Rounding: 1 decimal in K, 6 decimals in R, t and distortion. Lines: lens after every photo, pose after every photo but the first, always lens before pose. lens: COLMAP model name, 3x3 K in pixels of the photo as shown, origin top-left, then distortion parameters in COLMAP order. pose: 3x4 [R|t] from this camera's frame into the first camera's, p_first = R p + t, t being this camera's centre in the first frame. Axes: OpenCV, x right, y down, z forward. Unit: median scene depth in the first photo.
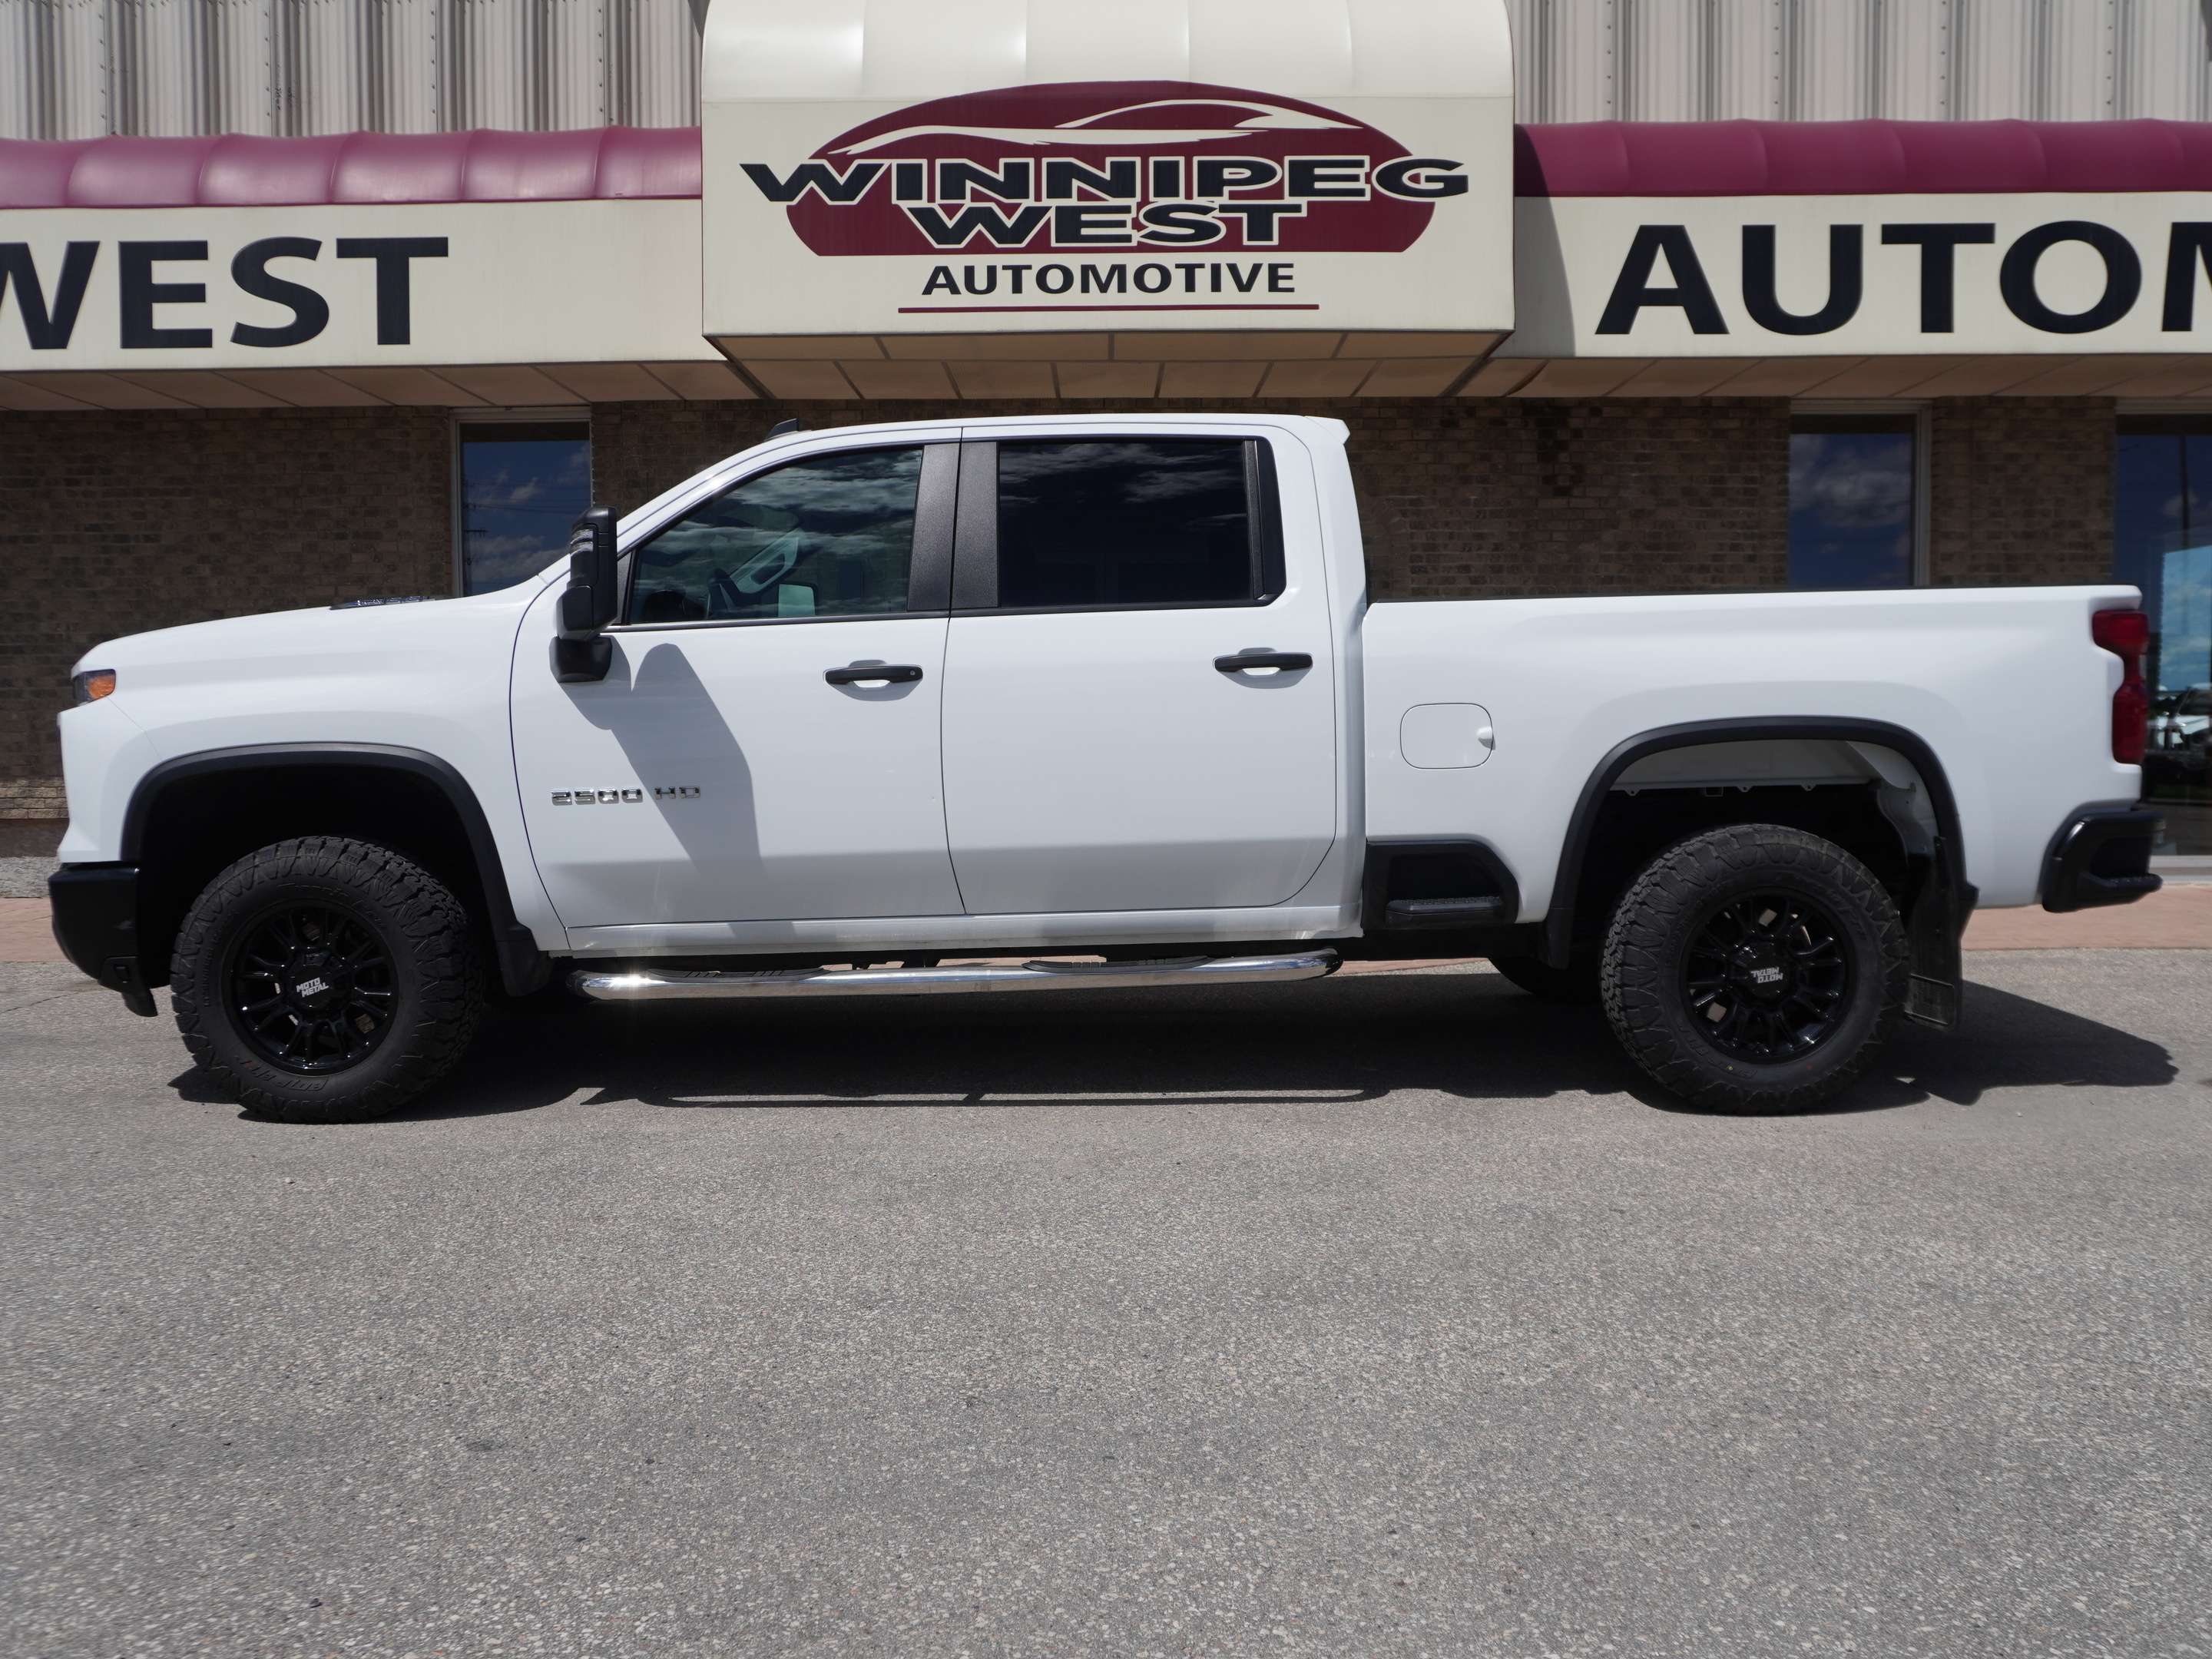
lens RADIAL K [[1675.1, 0, 1103.2], [0, 1675.1, 839.4], [0, 0, 1]] dist [-0.051610, 0.042997]
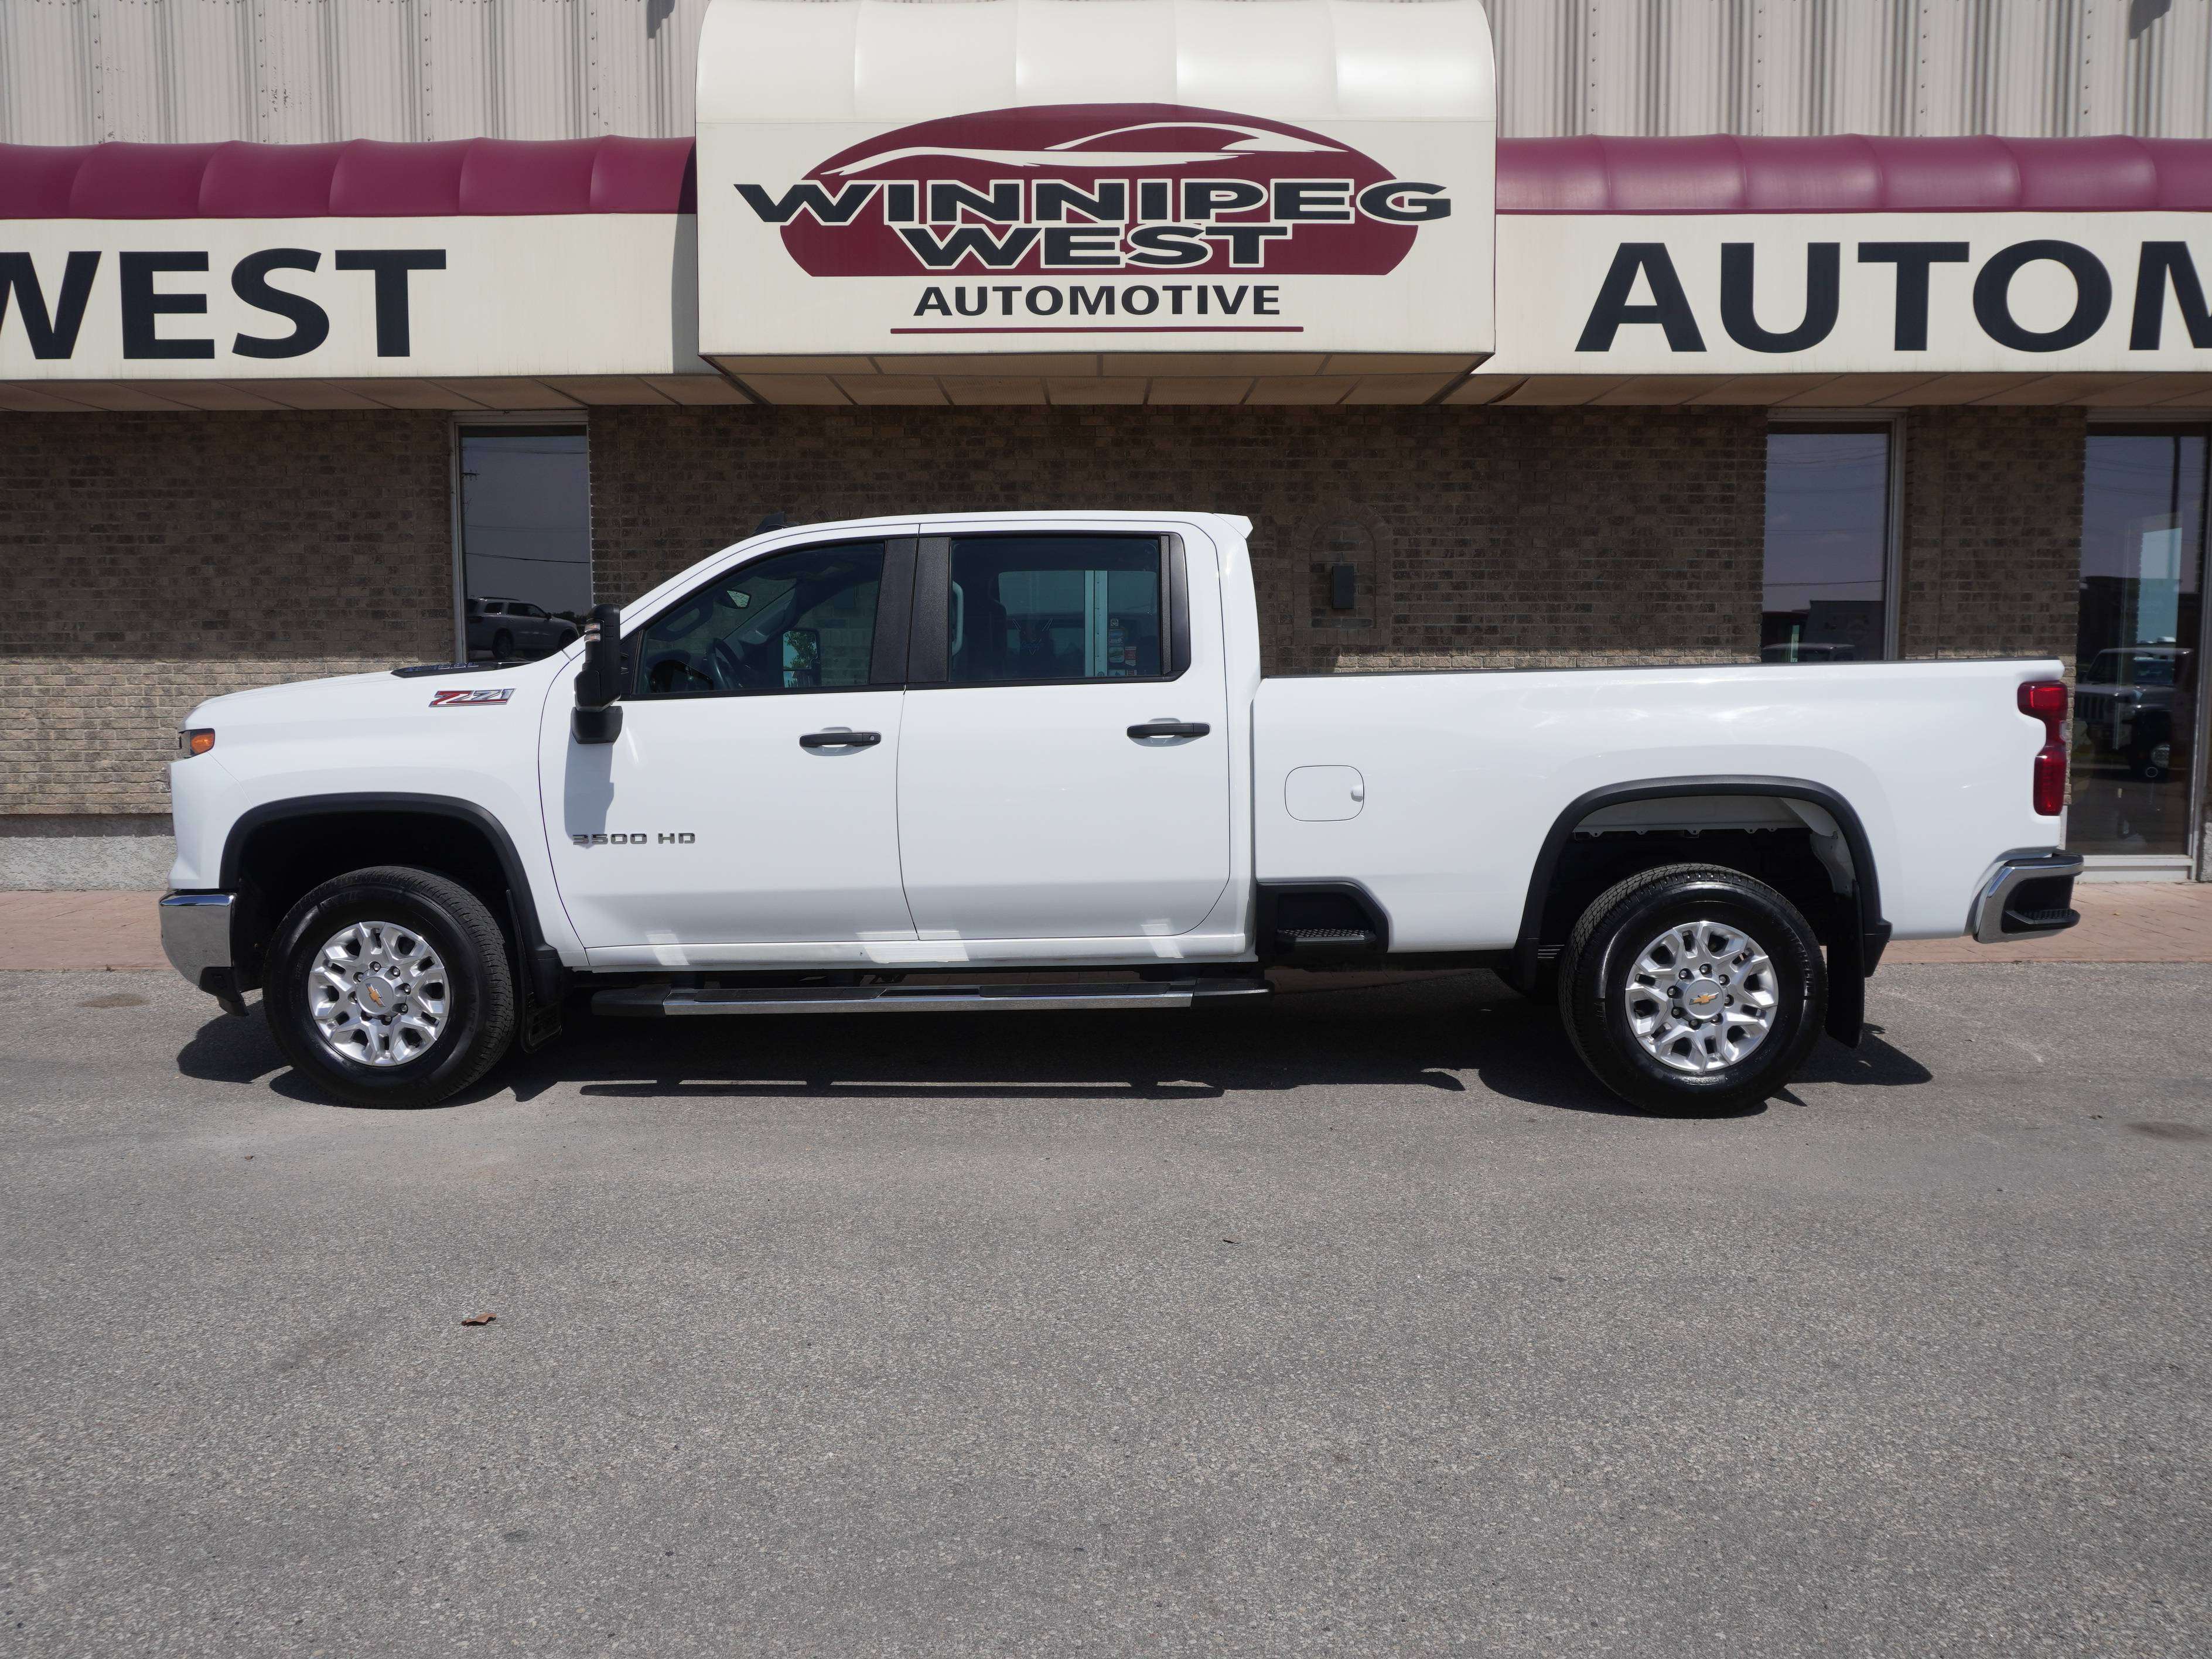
lens RADIAL K [[1675.1, 0, 1106.1], [0, 1675.1, 842.6], [0, 0, 1]] dist [-0.051610, 0.042997]
pose [[0.999987, 0.001837, 0.004840, 0.004451], [-0.002014, 0.999323, 0.036728, -0.042906], [-0.004769, -0.036737, 0.999314, -0.030012]]
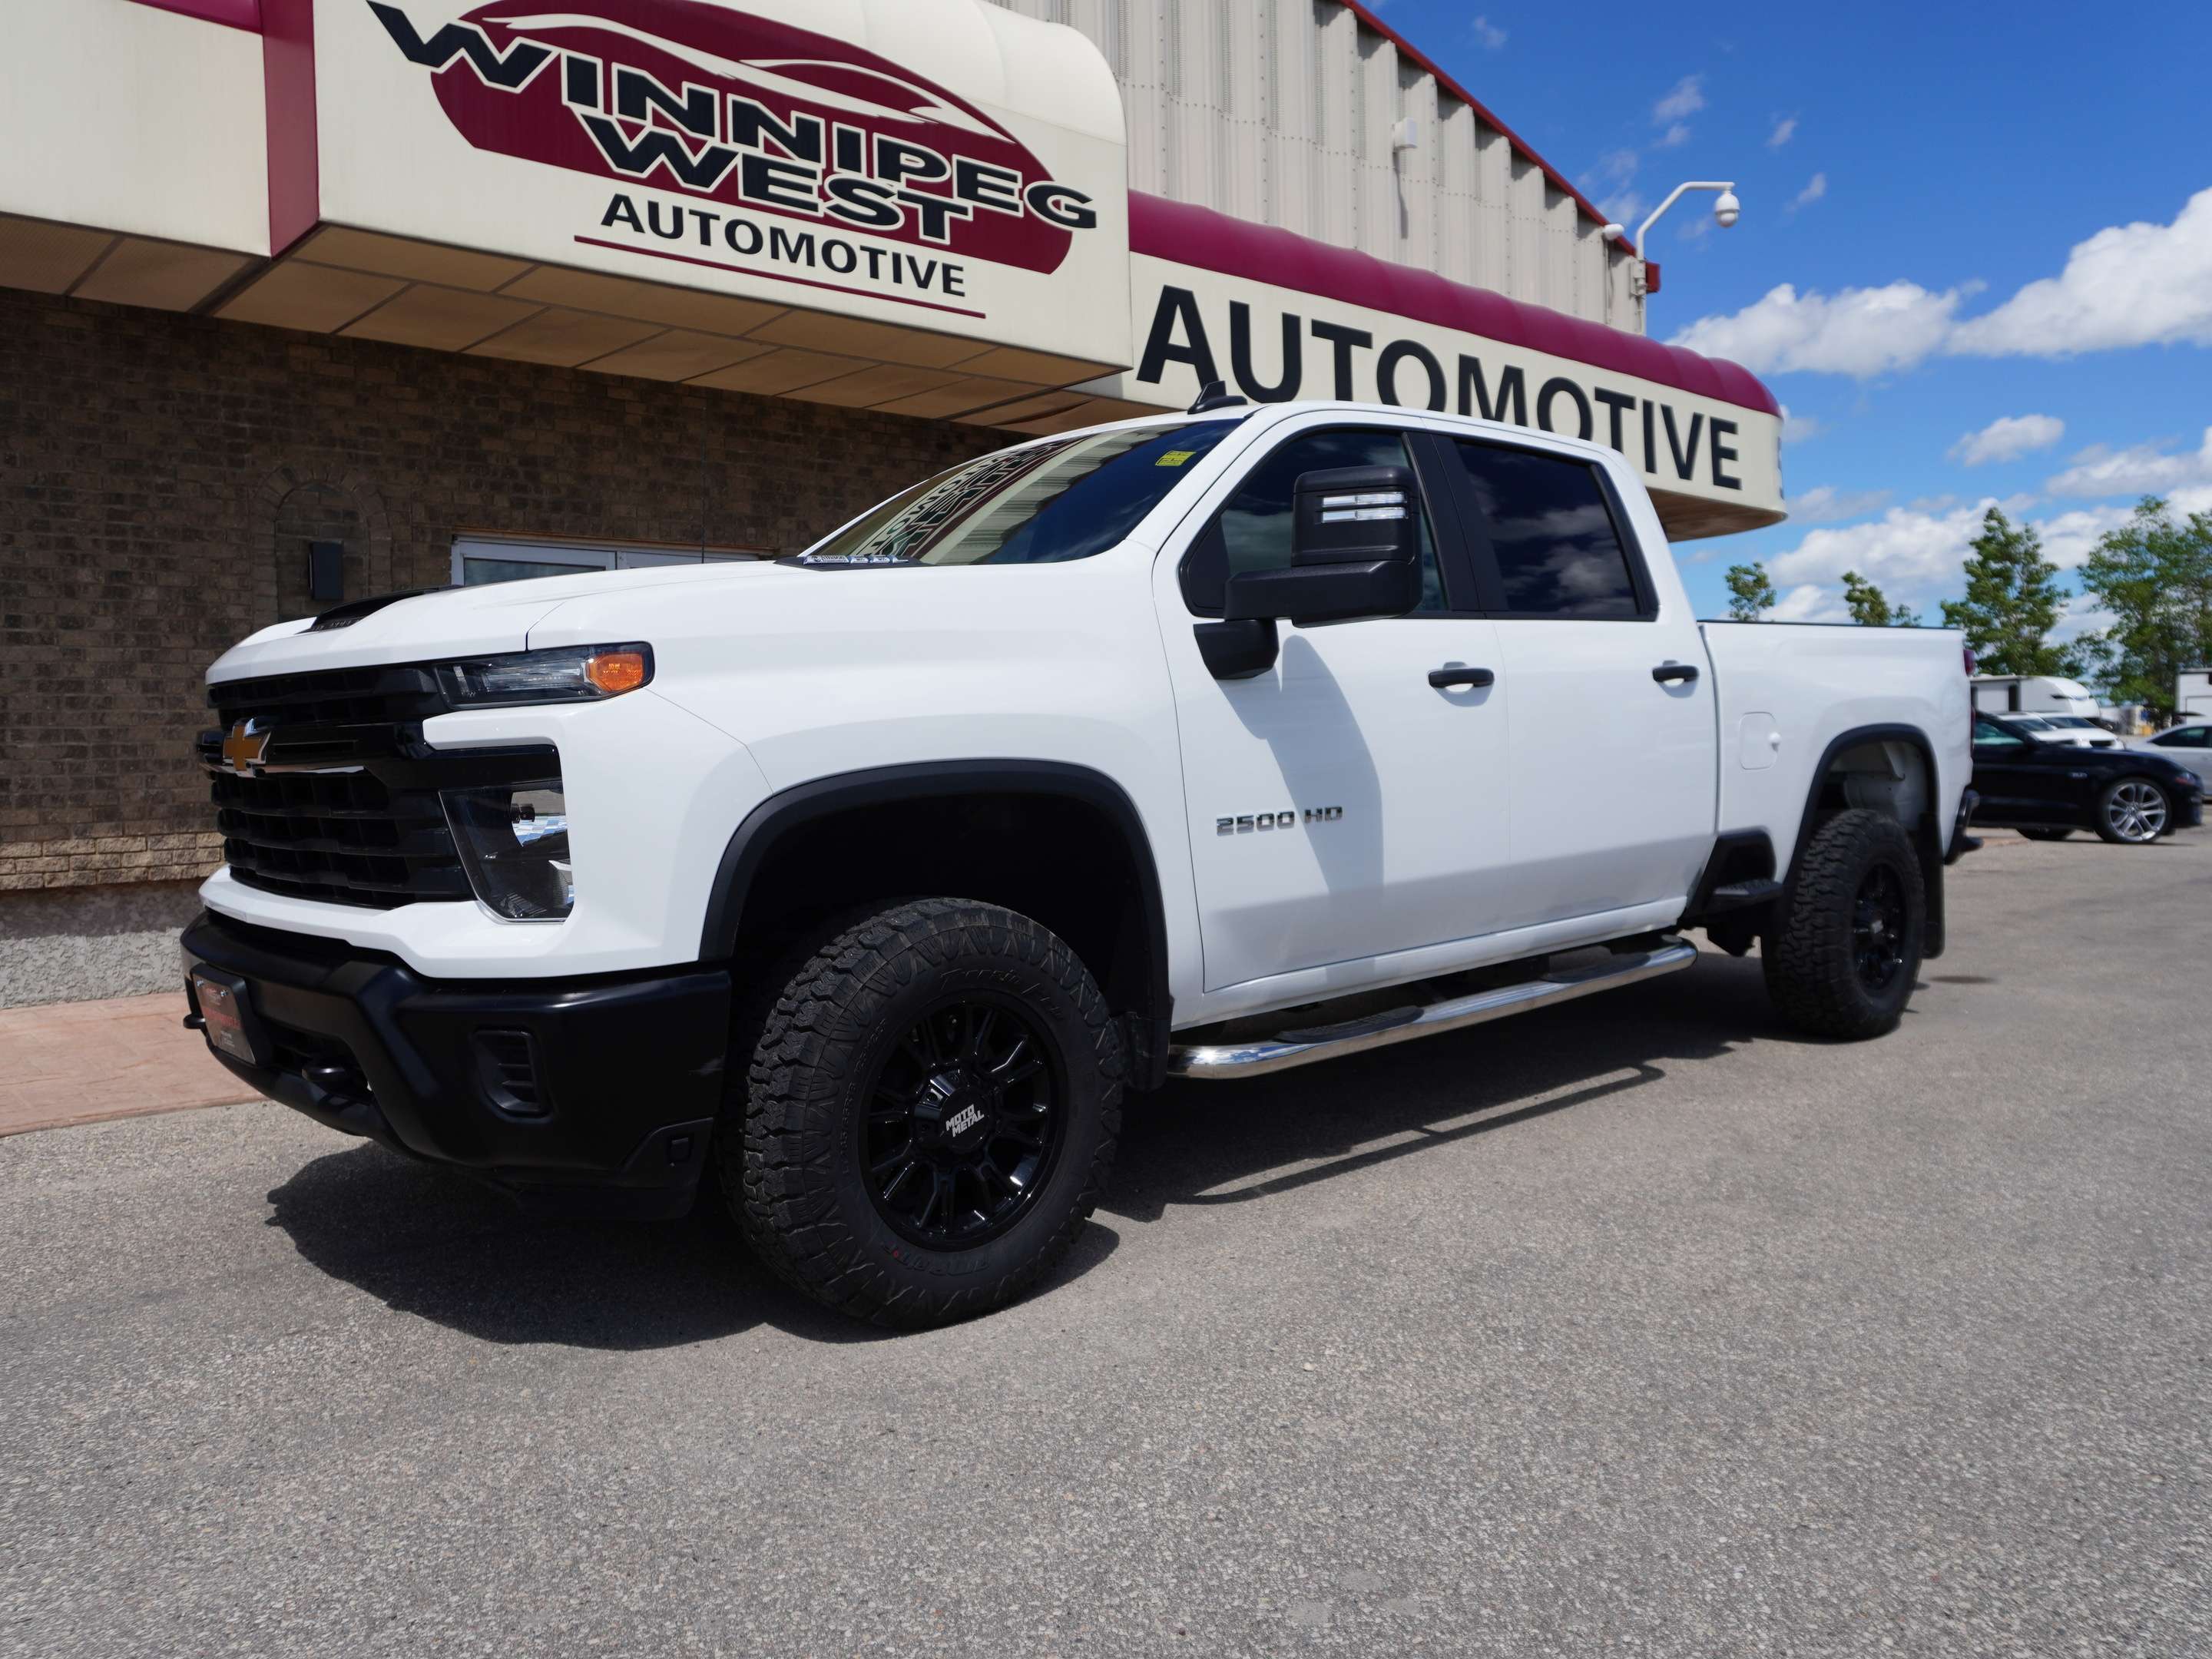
lens RADIAL K [[1675.1, 0, 1099.5], [0, 1675.1, 843.0], [0, 0, 1]] dist [-0.051610, 0.042997]
pose [[0.741391, -0.047837, 0.669367, -0.488619], [0.061369, 0.998110, 0.003360, -0.012605], [-0.668262, 0.038587, 0.742925, 0.246692]]
